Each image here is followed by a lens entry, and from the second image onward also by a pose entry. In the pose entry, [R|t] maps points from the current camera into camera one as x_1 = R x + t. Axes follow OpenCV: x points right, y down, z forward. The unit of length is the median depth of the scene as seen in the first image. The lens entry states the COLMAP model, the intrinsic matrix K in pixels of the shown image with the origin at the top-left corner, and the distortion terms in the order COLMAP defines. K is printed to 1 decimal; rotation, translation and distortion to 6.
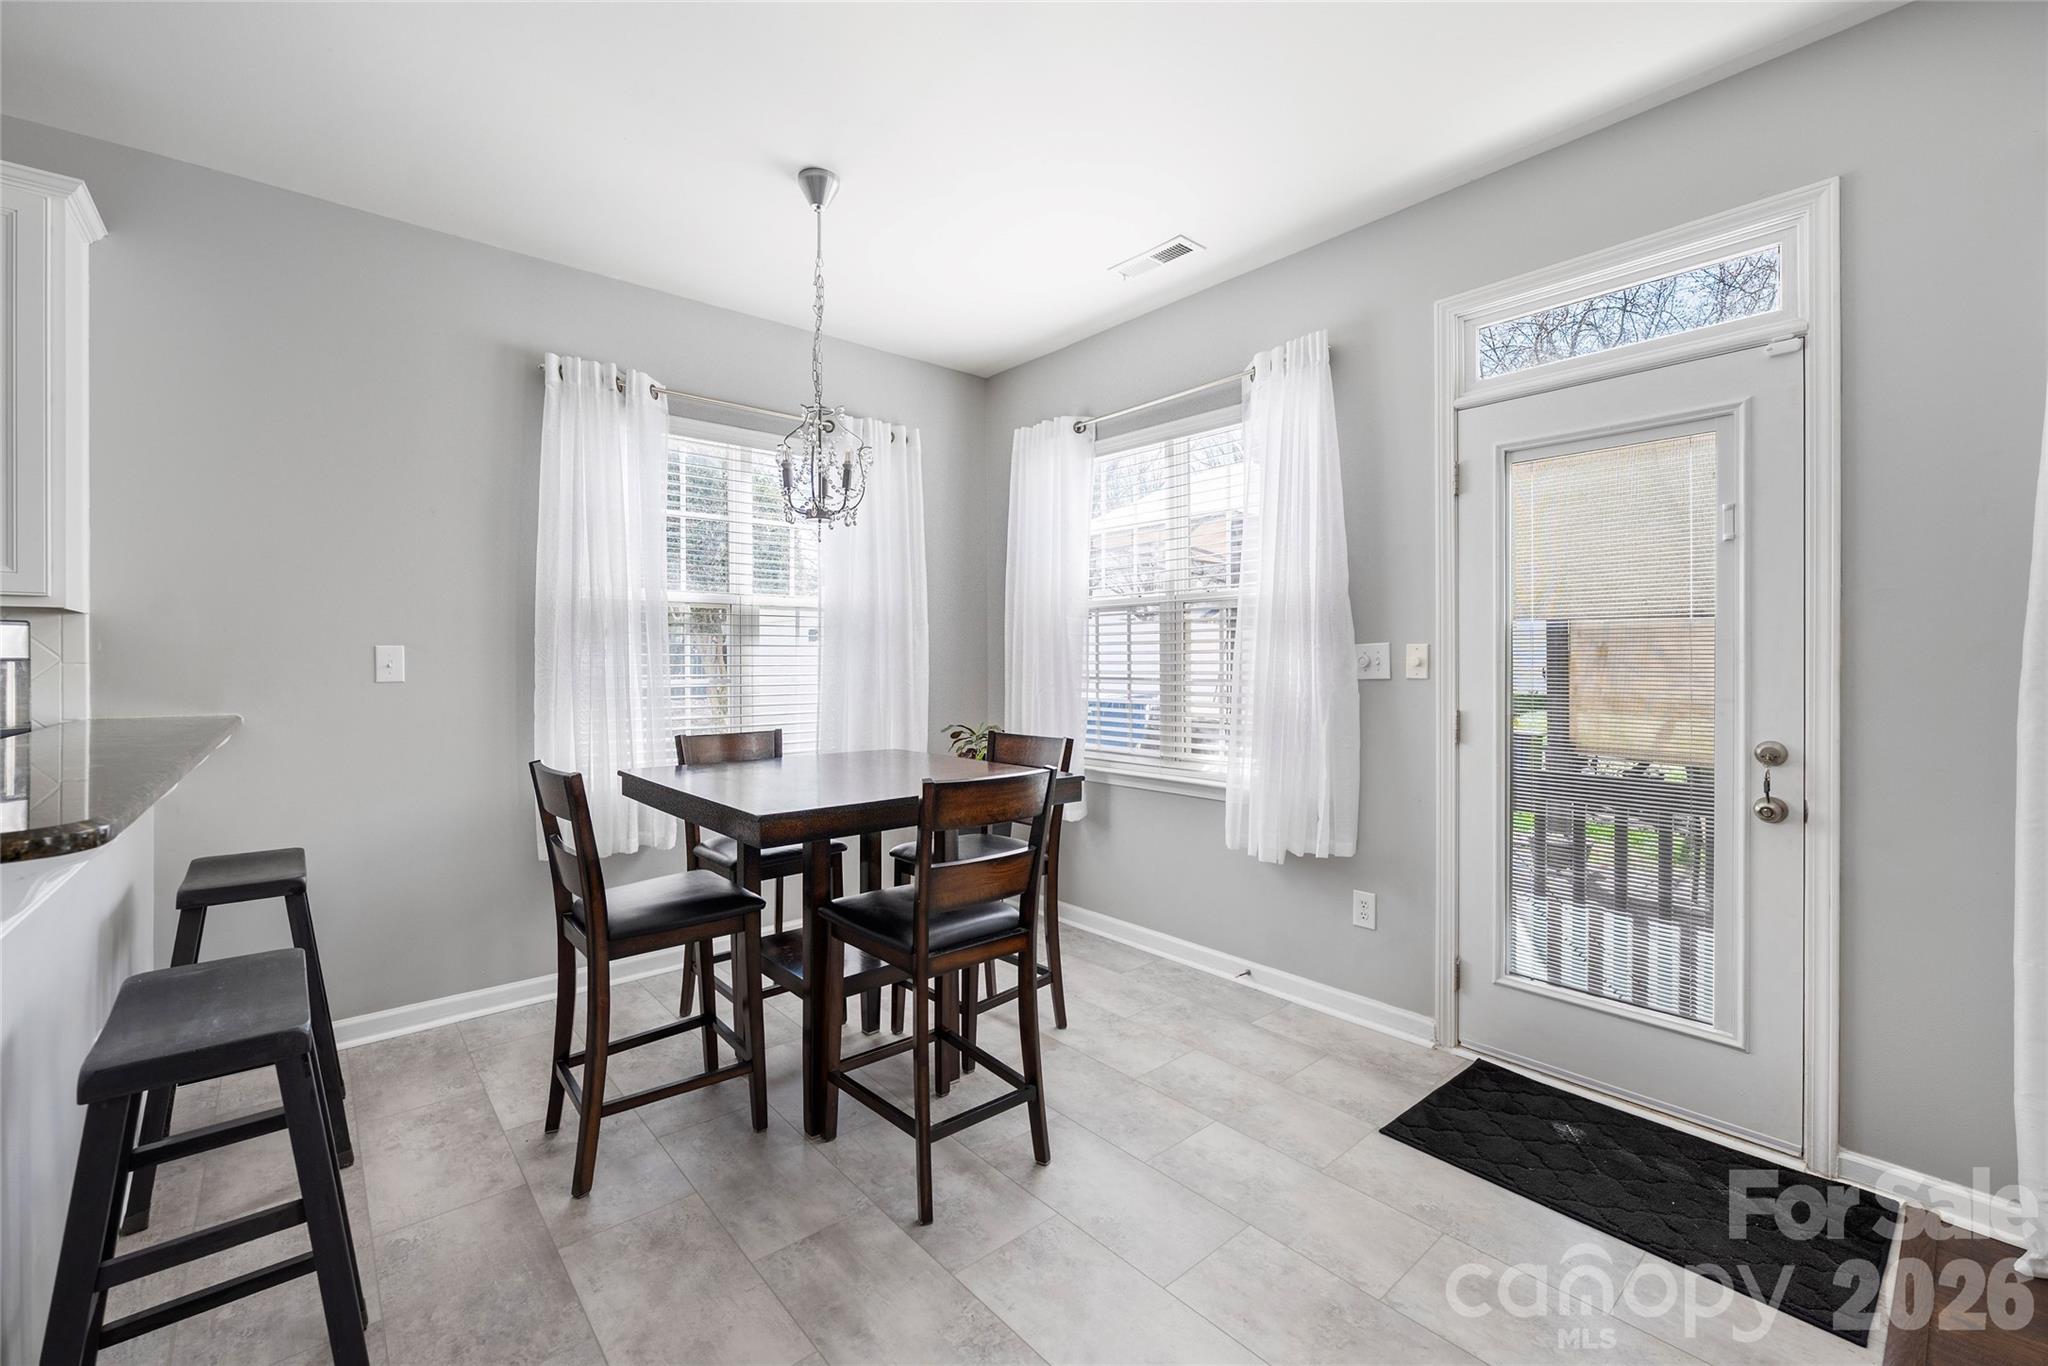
lens RADIAL K [[840.4, 0, 1006.1], [0, 840.4, 661.4], [0, 0, 1]] dist [-0.002666, -0.000252]
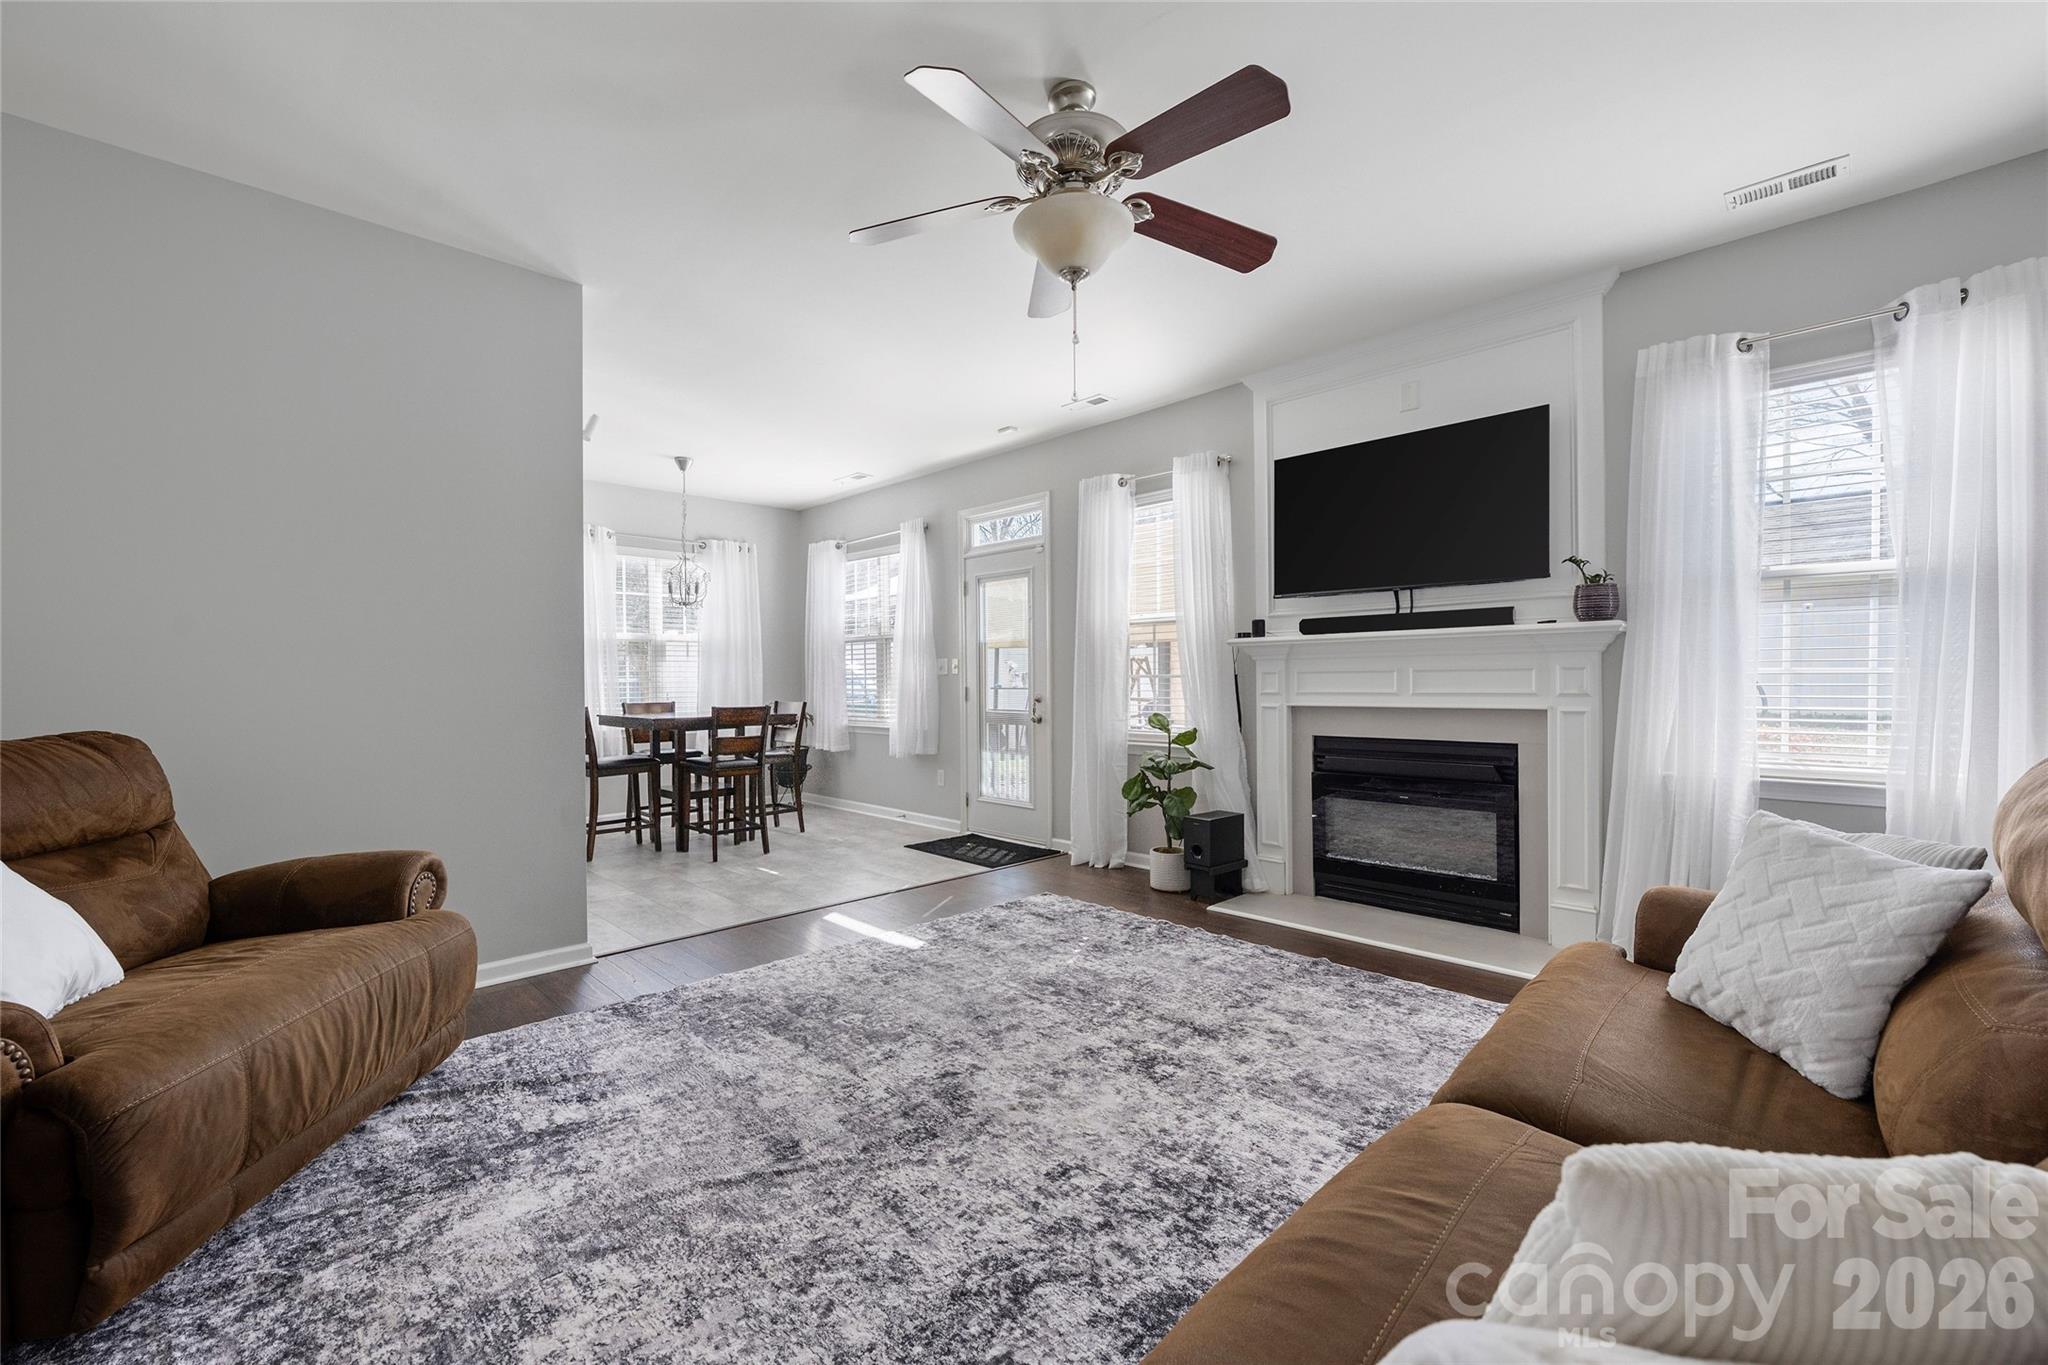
lens RADIAL K [[832.4, 0, 1018.6], [0, 832.4, 686.3], [0, 0, 1]] dist [-0.004079, -0.000186]
pose [[0.996979, -0.005328, 0.077489, 0.484097], [0.004727, 0.999957, 0.007935, 0.037088], [-0.077528, -0.007545, 0.996962, -1.279467]]
